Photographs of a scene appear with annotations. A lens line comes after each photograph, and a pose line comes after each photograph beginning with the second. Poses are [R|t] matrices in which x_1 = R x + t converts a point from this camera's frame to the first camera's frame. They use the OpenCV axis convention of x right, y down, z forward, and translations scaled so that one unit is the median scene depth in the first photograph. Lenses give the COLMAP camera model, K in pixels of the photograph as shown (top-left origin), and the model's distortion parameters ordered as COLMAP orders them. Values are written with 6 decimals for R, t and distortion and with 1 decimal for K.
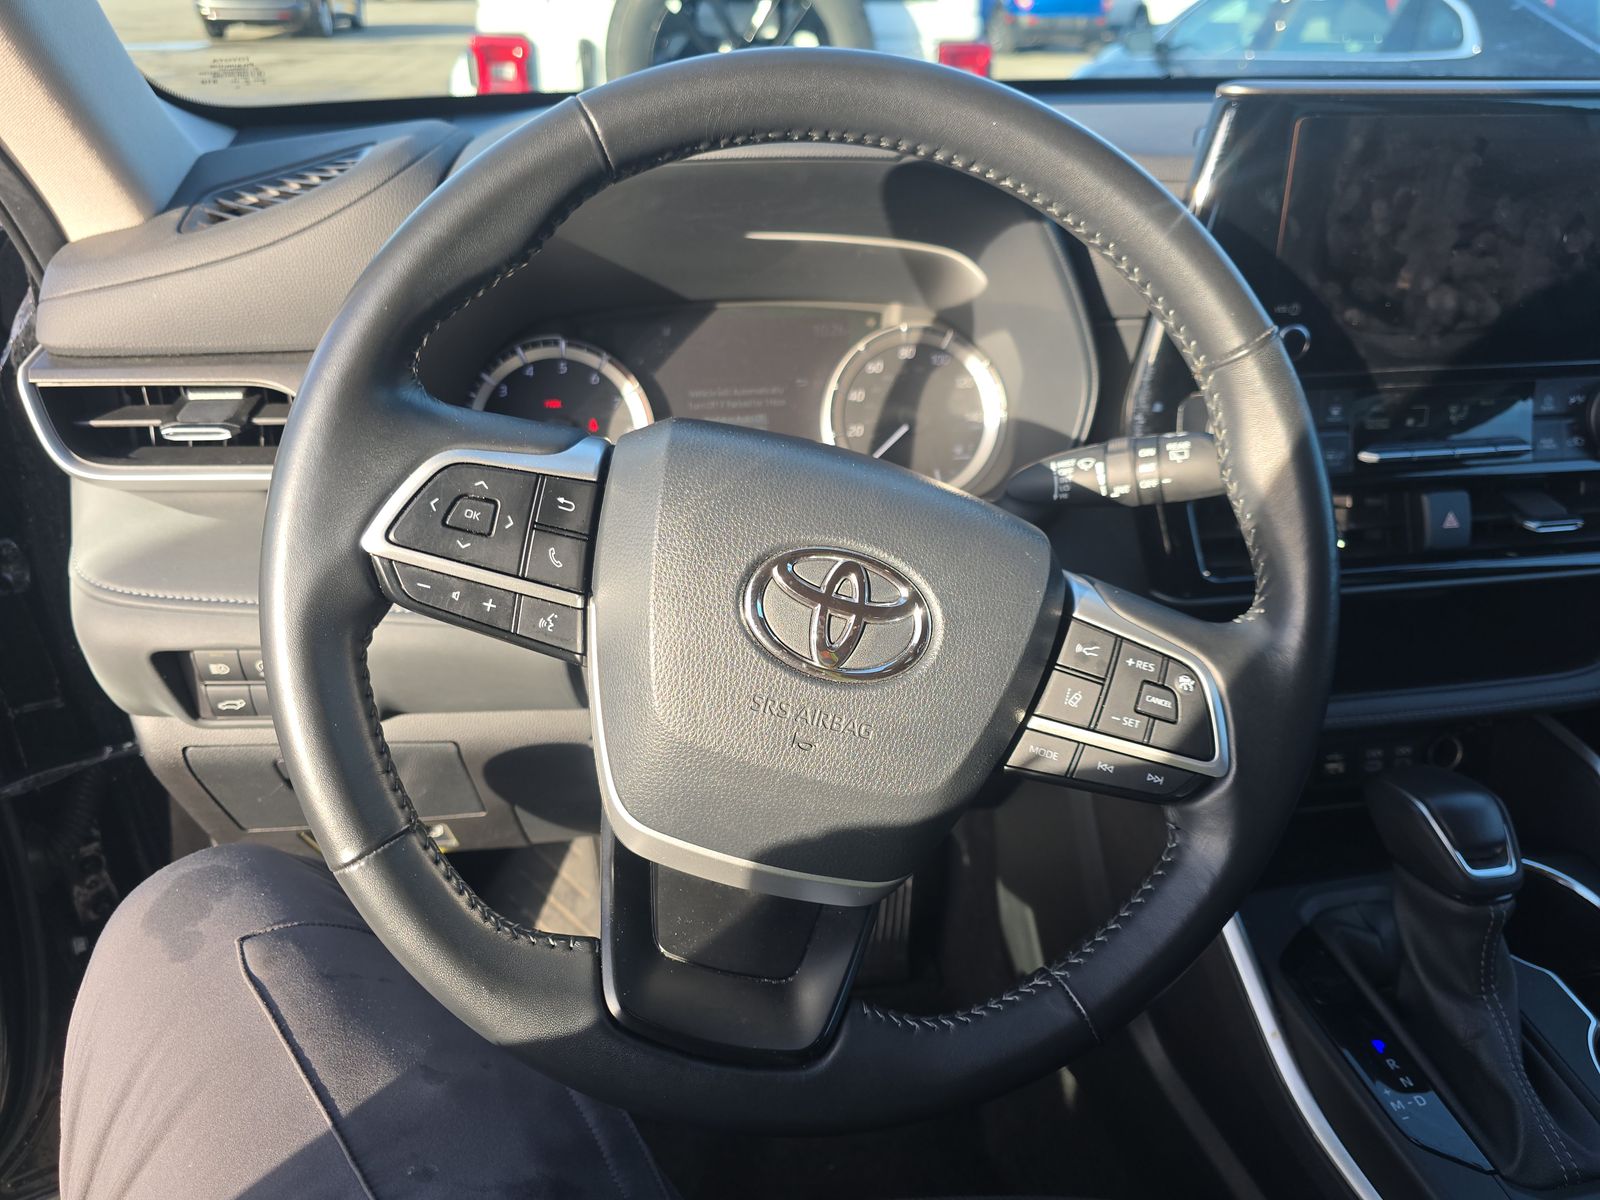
lens RADIAL K [[1068.3, 0, 800.0], [0, 1068.3, 600.0], [0, 0, 1]] dist [0.047206, -0.064253]
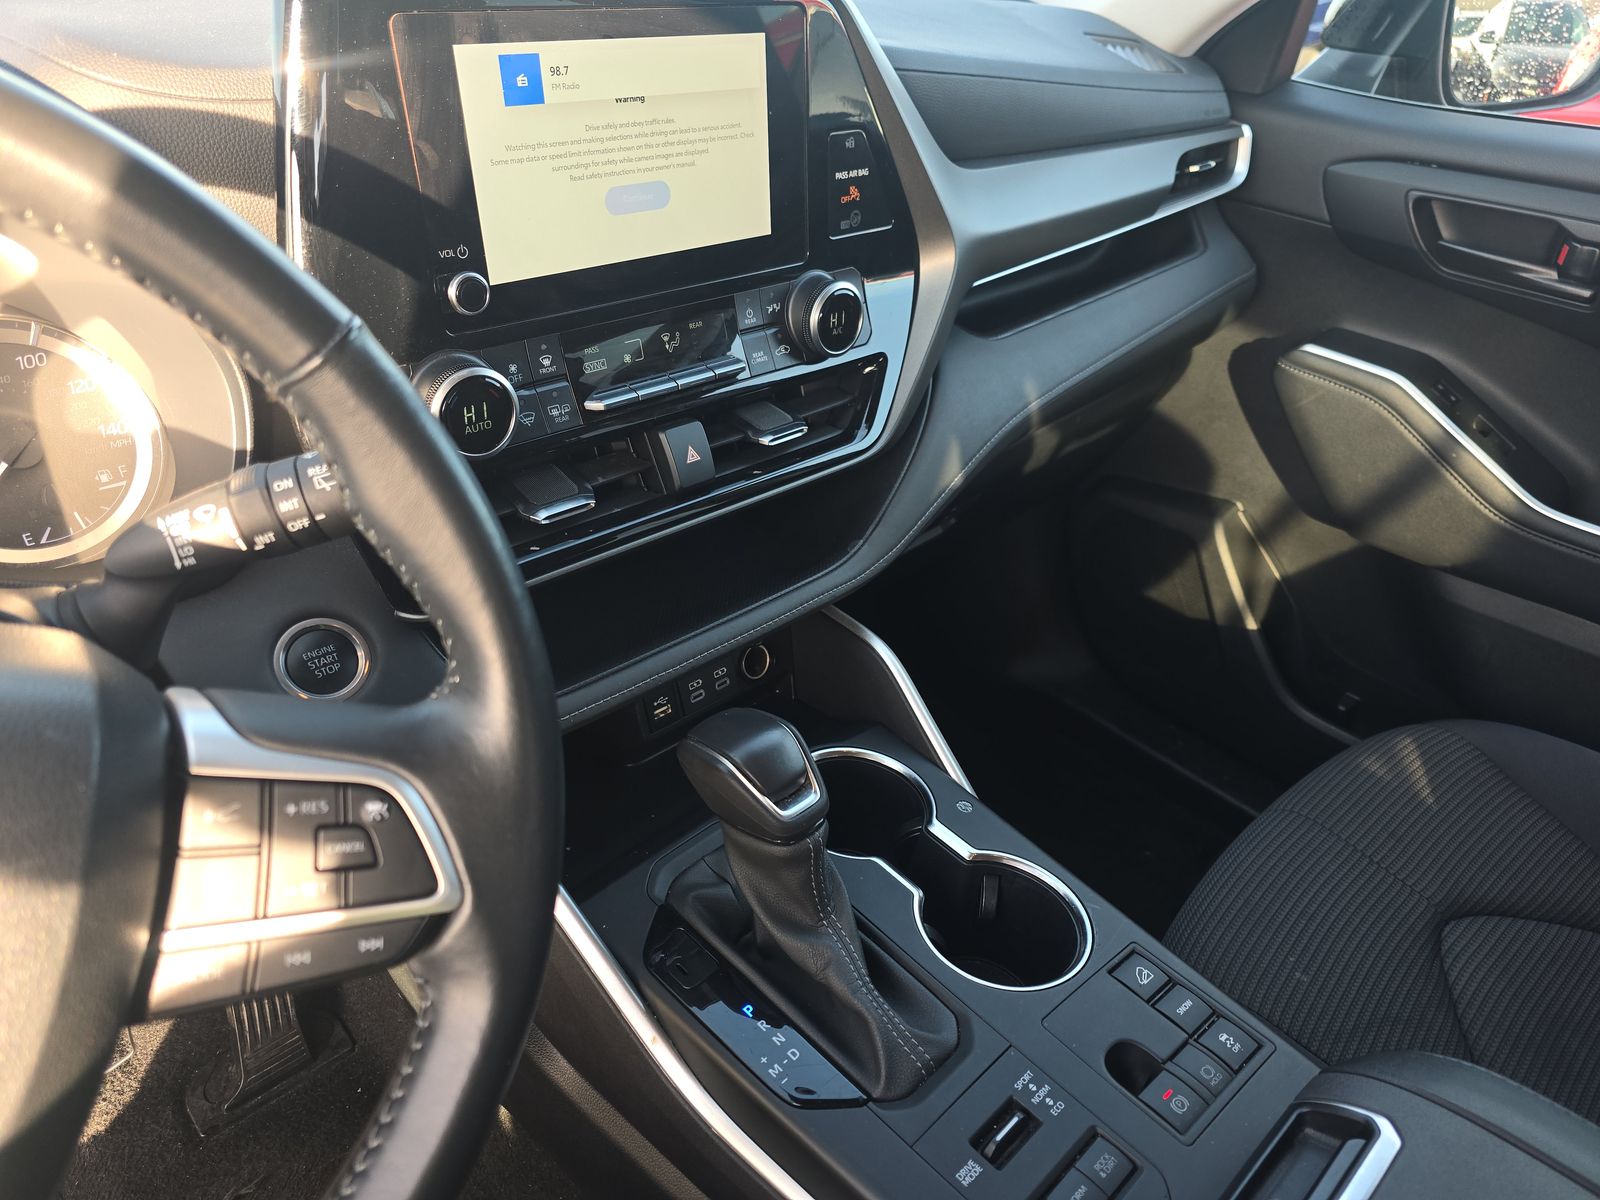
lens RADIAL K [[1068.3, 0, 800.0], [0, 1068.3, 600.0], [0, 0, 1]] dist [0.047206, -0.064253]
pose [[0.821358, -0.270995, 0.501929, 0.160294], [0.227758, 0.962559, 0.146989, -0.064082], [-0.522969, -0.006412, 0.852327, 0.125936]]
